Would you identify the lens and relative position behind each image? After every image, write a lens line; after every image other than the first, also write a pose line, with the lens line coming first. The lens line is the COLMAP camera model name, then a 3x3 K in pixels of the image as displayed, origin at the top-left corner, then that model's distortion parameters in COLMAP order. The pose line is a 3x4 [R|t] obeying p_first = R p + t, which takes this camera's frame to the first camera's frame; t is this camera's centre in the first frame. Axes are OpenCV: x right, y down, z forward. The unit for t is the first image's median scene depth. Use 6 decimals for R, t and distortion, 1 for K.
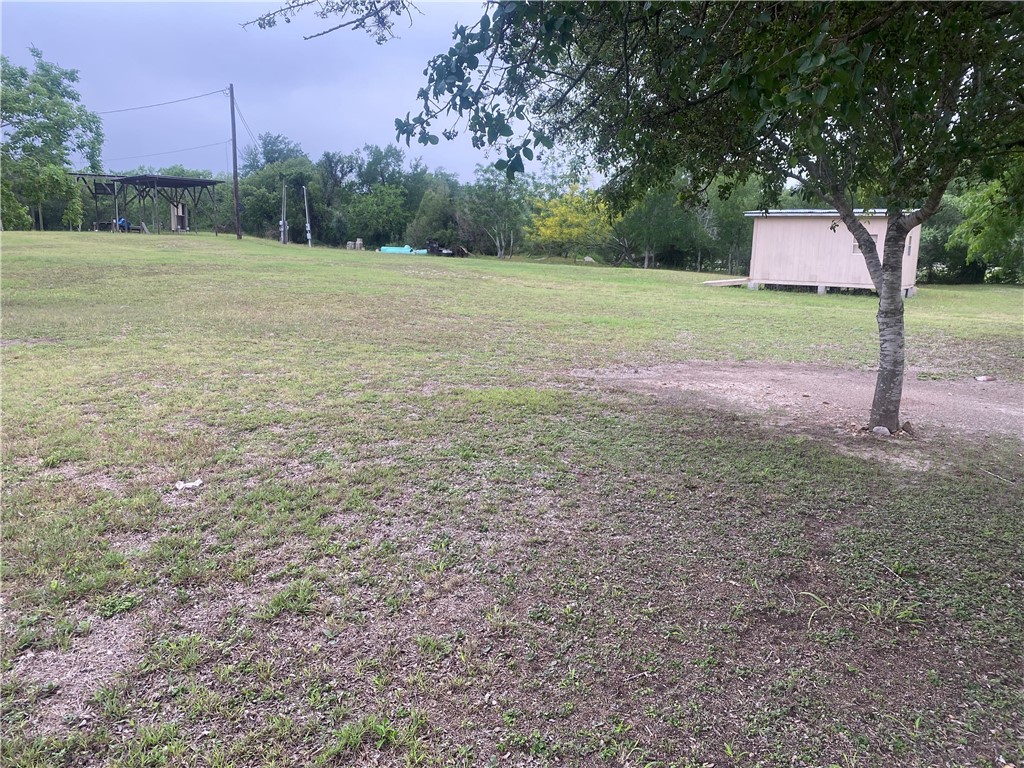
lens RADIAL K [[786.7, 0, 512.0], [0, 786.7, 384.0], [0, 0, 1]] dist [0.002411, 0.002352]
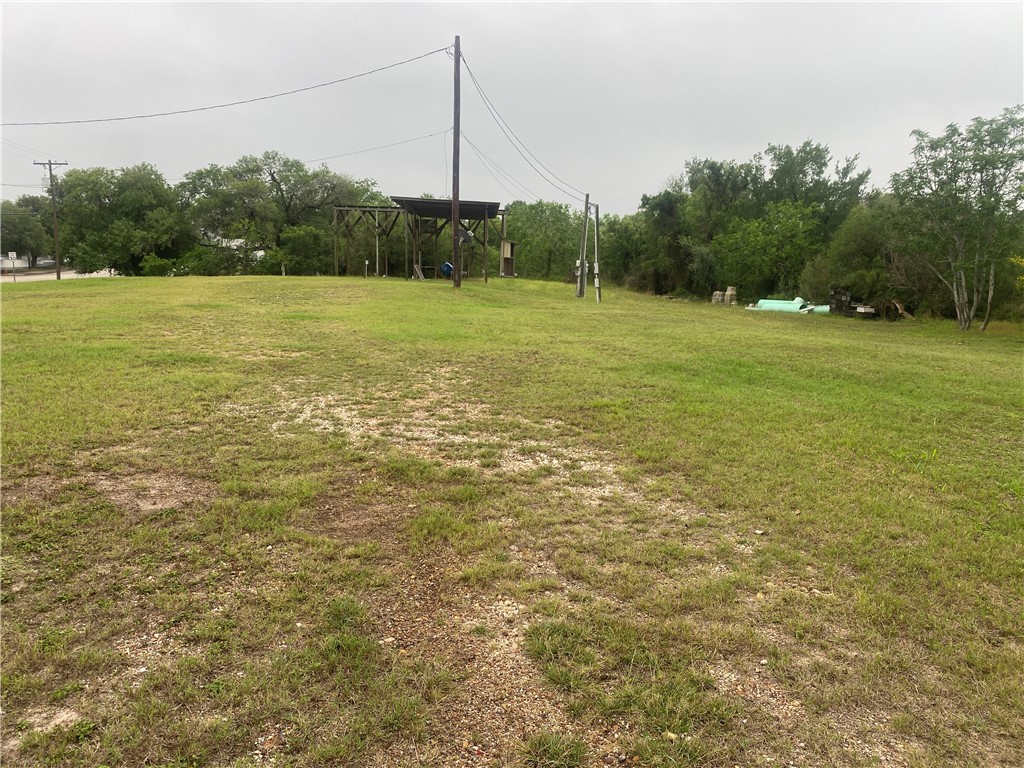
lens RADIAL K [[786.7, 0, 512.0], [0, 786.7, 384.0], [0, 0, 1]] dist [0.002411, 0.002352]
pose [[0.814250, 0.069175, -0.576379, 0.036179], [-0.103901, 0.994209, -0.027459, -0.074036], [0.571141, 0.082244, 0.816721, 0.403436]]
